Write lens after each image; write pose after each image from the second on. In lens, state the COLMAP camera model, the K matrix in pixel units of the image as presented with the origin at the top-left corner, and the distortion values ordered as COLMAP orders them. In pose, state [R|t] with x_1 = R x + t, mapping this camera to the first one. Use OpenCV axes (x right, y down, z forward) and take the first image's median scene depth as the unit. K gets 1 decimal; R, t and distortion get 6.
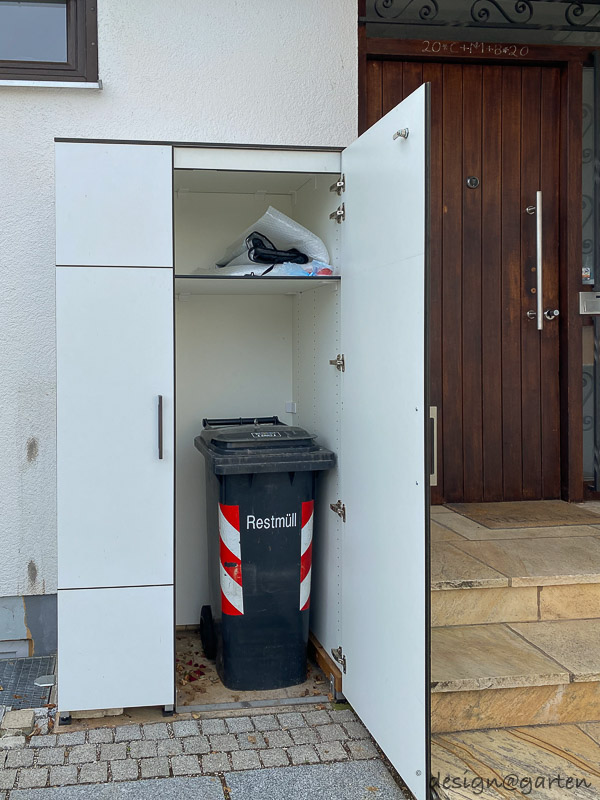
lens RADIAL K [[618.7, 0, 182.5], [0, 618.7, 365.7], [0, 0, 1]] dist [0.029202, -0.029604]
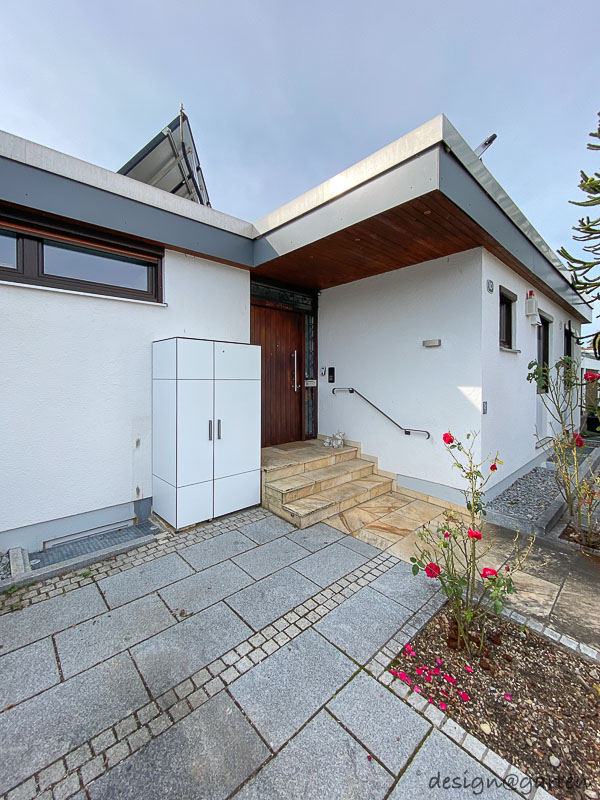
lens RADIAL K [[333.1, 0, 294.3], [0, 333.1, 382.8], [0, 0, 1]] dist [-0.004274, -0.001712]
pose [[0.807338, -0.000572, 0.590089, -0.633466], [0.011776, 0.999816, -0.015142, -0.099028], [-0.589972, 0.019174, 0.807196, -0.571079]]
